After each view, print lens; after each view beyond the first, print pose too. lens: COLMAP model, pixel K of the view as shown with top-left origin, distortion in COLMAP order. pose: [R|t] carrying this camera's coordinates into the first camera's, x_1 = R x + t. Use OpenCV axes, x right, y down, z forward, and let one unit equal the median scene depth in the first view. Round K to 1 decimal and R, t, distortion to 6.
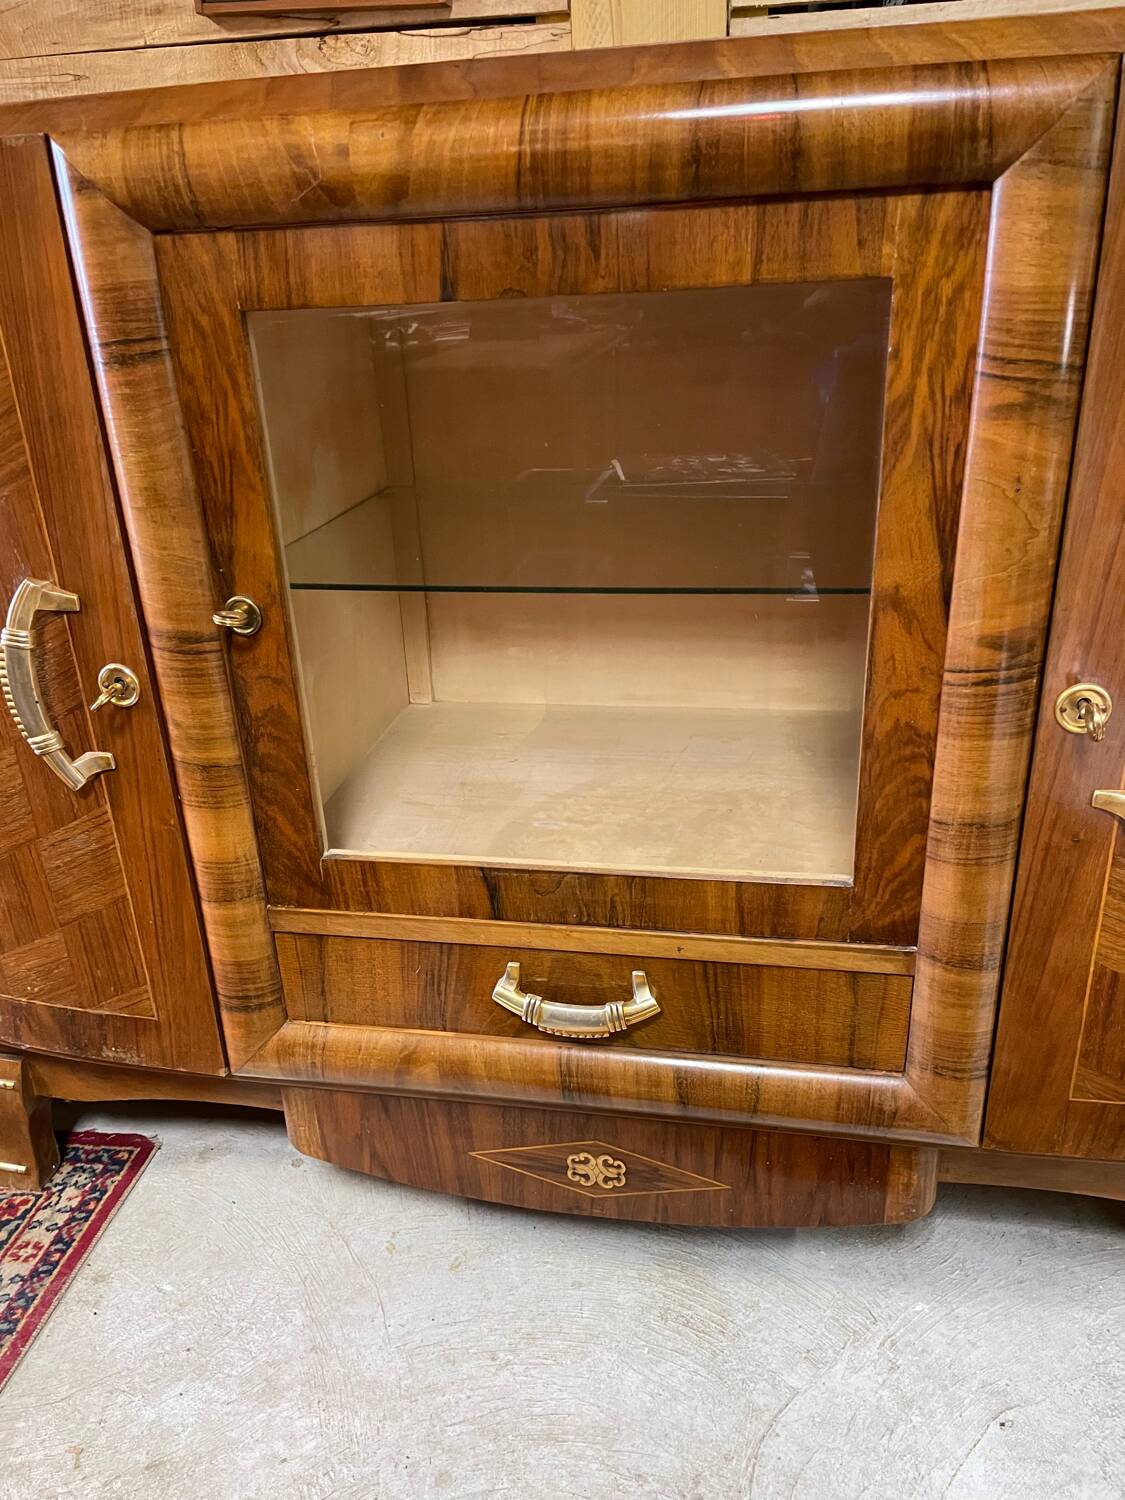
lens RADIAL K [[1135.7, 0, 549.7], [0, 1135.7, 767.7], [0, 0, 1]] dist [0.086674, -0.117868]
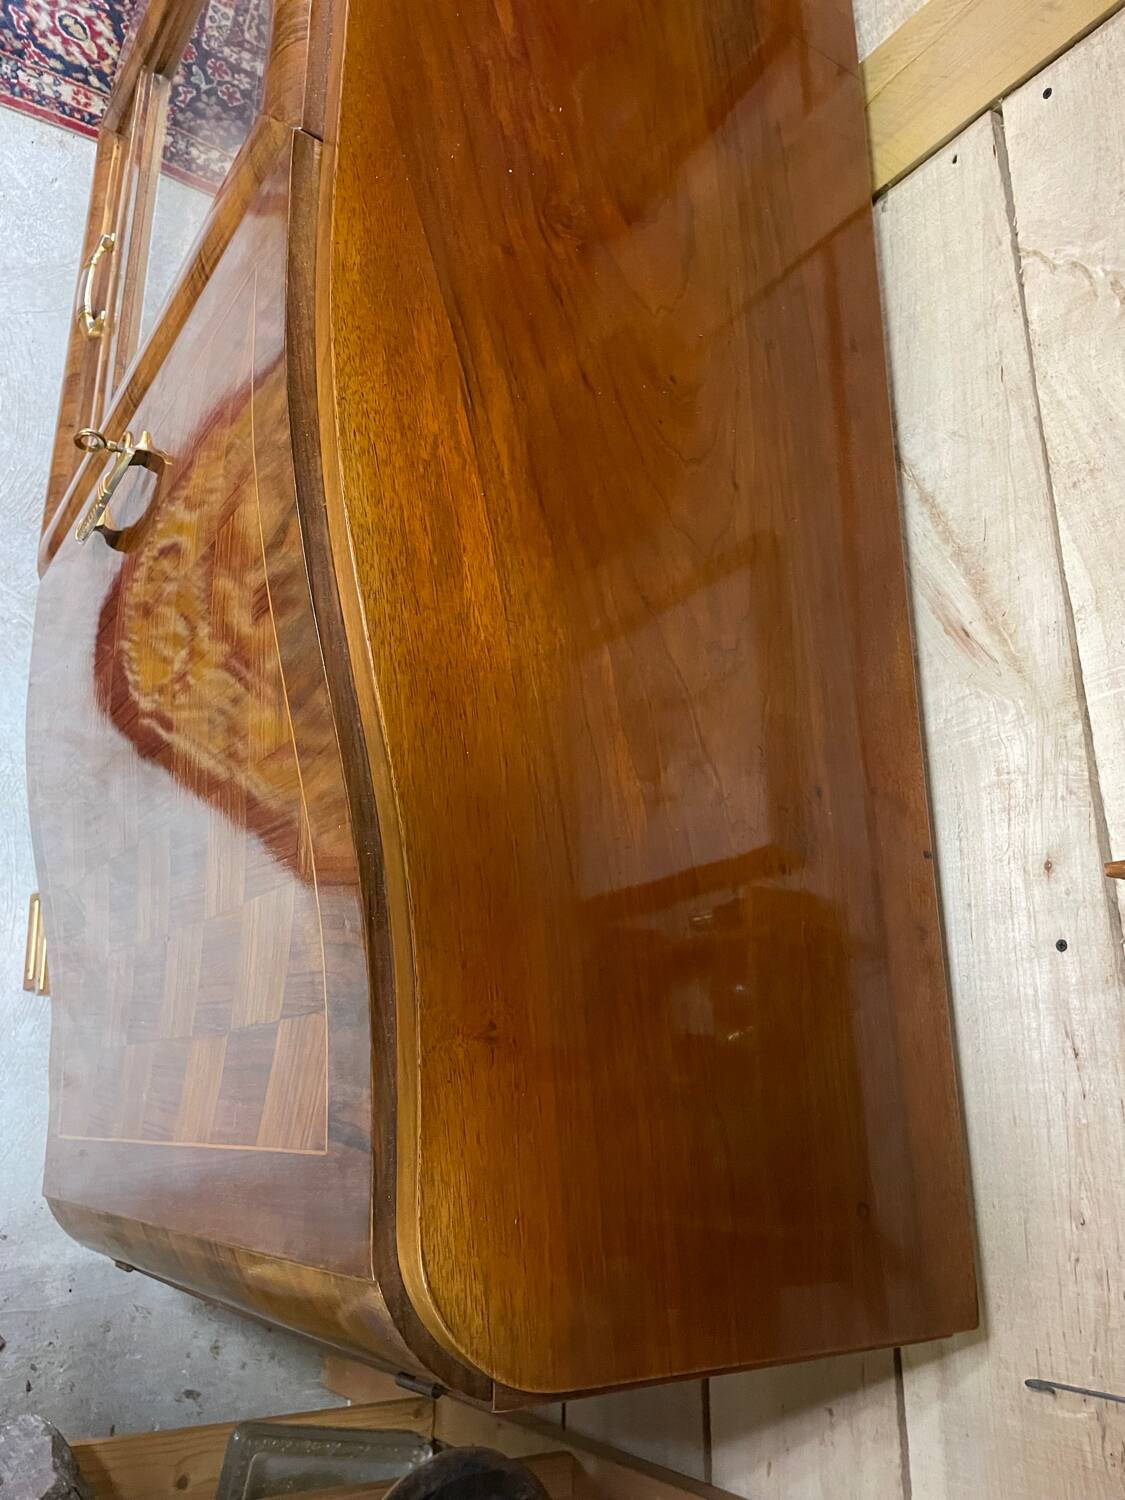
lens RADIAL K [[1135.7, 0, 557.1], [0, 1135.7, 766.2], [0, 0, 1]] dist [0.086674, -0.117868]
pose [[0.132408, 0.980218, -0.147107, 0.900077], [-0.846380, 0.189051, 0.497896, -0.881373], [0.515857, 0.058583, 0.854669, 0.136390]]
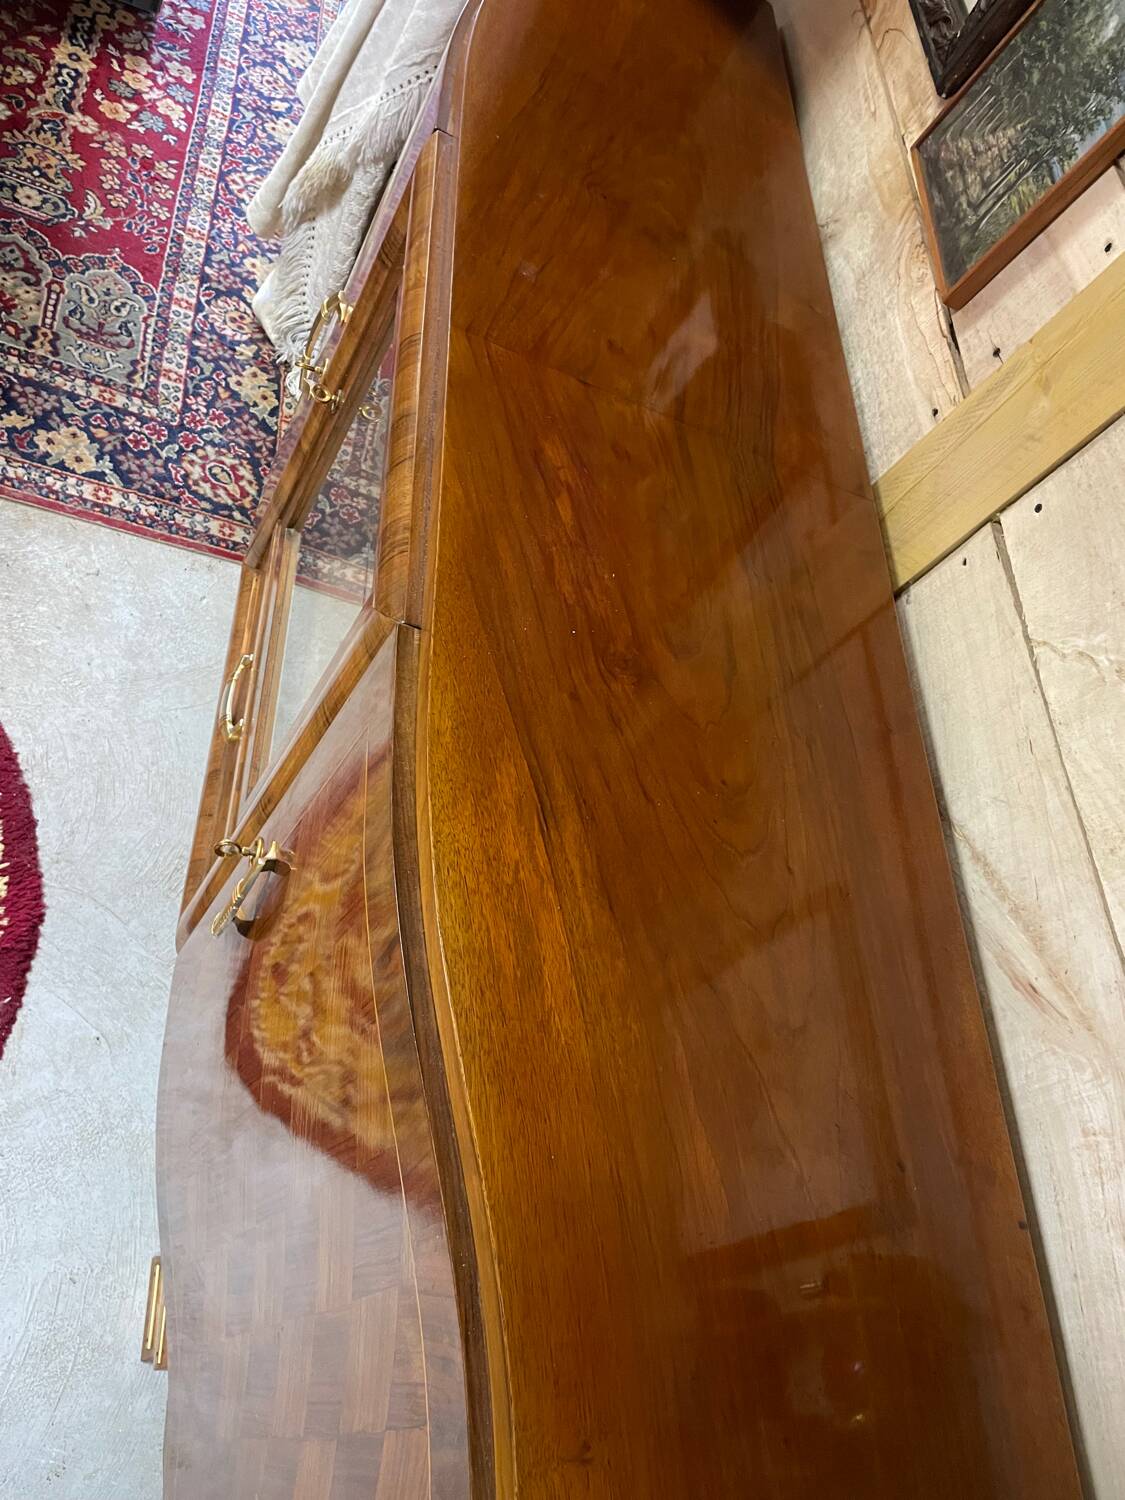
lens RADIAL K [[1134.3, 0, 553.9], [0, 1134.3, 758.1], [0, 0, 1]] dist [0.092886, -0.127648]
pose [[0.156405, 0.902014, -0.402378, 0.850482], [-0.781834, 0.362012, 0.507625, -0.970624], [0.603551, 0.235198, 0.761846, 0.062627]]
